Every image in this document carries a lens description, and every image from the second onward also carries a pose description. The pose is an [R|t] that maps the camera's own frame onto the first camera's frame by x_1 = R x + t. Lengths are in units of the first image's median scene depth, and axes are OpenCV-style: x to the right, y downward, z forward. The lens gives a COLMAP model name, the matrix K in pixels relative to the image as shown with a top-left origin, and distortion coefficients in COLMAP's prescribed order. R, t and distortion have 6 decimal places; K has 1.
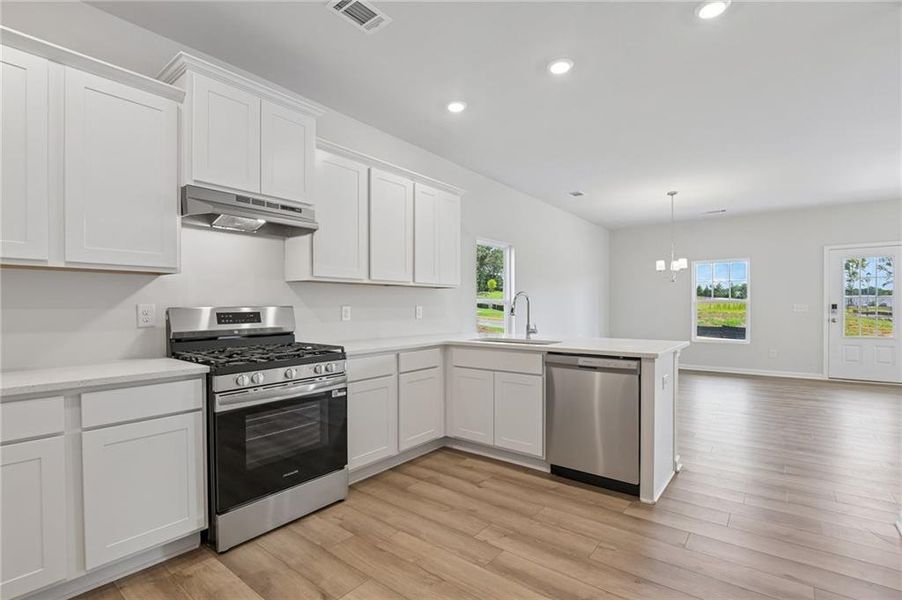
lens RADIAL K [[416.5, 0, 451.2], [0, 416.5, 309.2], [0, 0, 1]] dist [-0.001535, -0.000606]
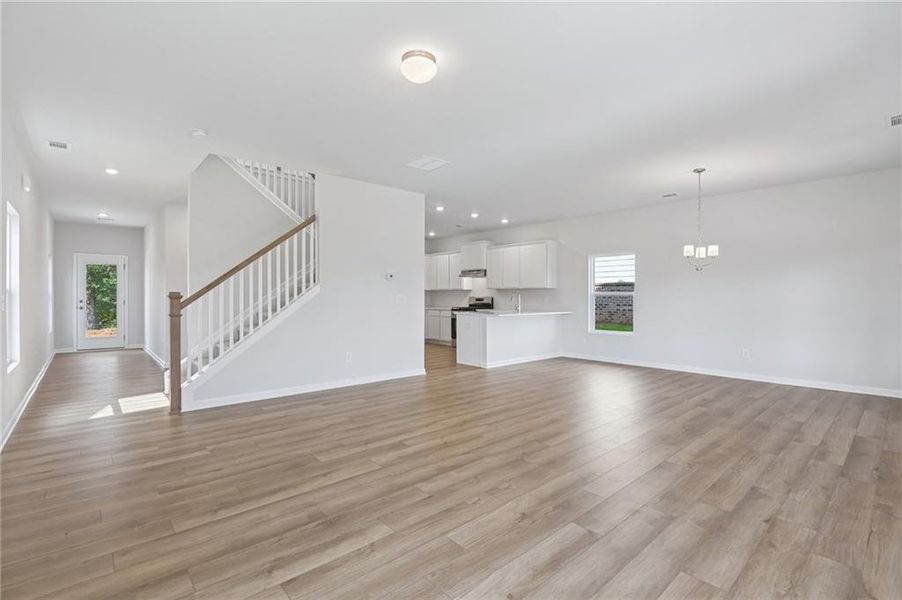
lens RADIAL K [[413.0, 0, 451.0], [0, 413.0, 300.0], [0, 0, 1]] dist [-0.001129, -0.000472]
pose [[-0.172747, 0.010429, -0.984911, 2.516205], [-0.007888, 0.999897, 0.011971, -0.016370], [0.984935, 0.009837, -0.172647, 1.074425]]
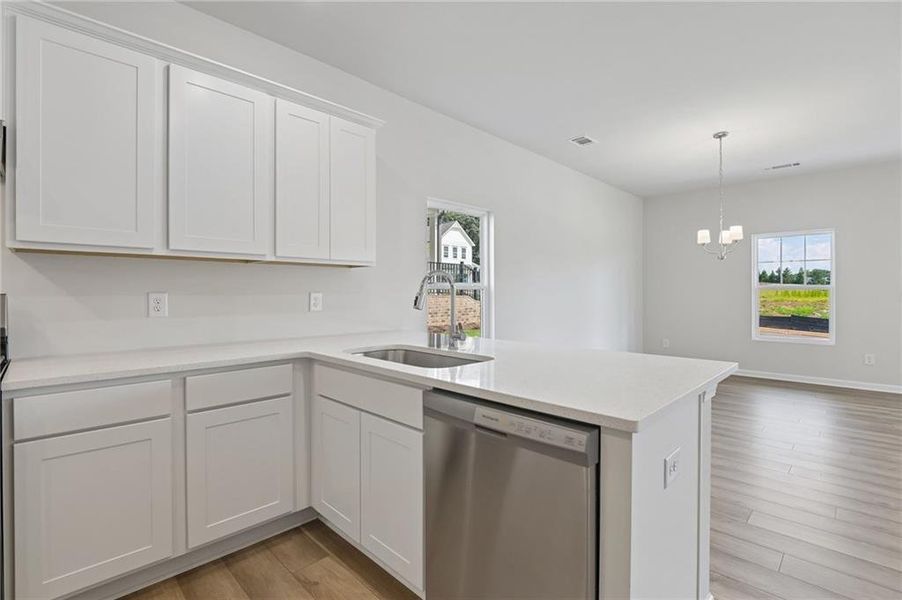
lens RADIAL K [[412.3, 0, 452.6], [0, 412.3, 294.1], [0, 0, 1]] dist [-0.012512, -0.000154]
pose [[0.993621, 0.002768, -0.112734, 0.265368], [-0.003075, 0.999992, -0.002549, -0.006118], [0.112726, 0.002879, 0.993622, 0.433296]]
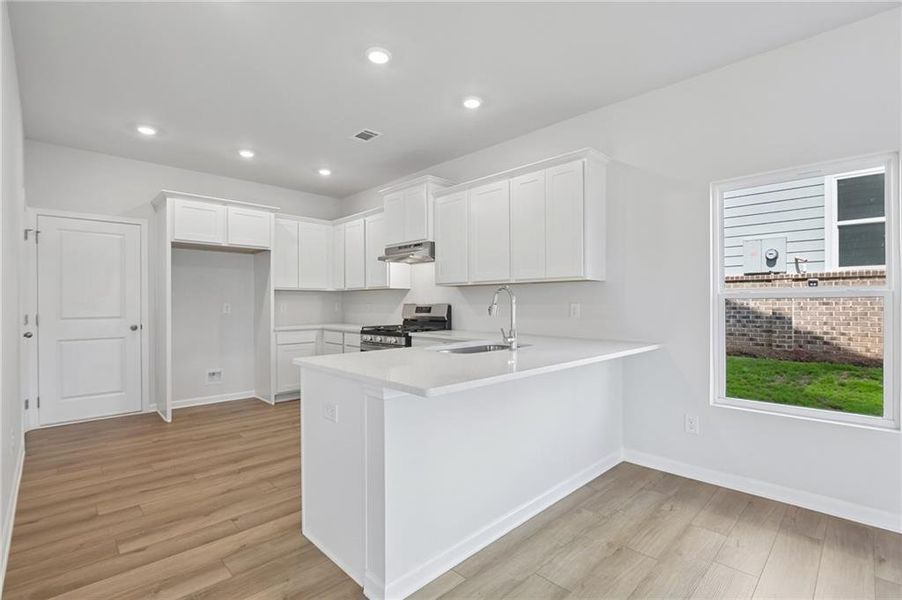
lens RADIAL K [[413.0, 0, 451.0], [0, 413.0, 300.0], [0, 0, 1]] dist [-0.001129, -0.000472]
pose [[-0.126694, -0.003160, -0.991937, 0.952182], [-0.005211, 0.999983, -0.002520, -0.013797], [0.991928, 0.004849, -0.126708, 1.033881]]
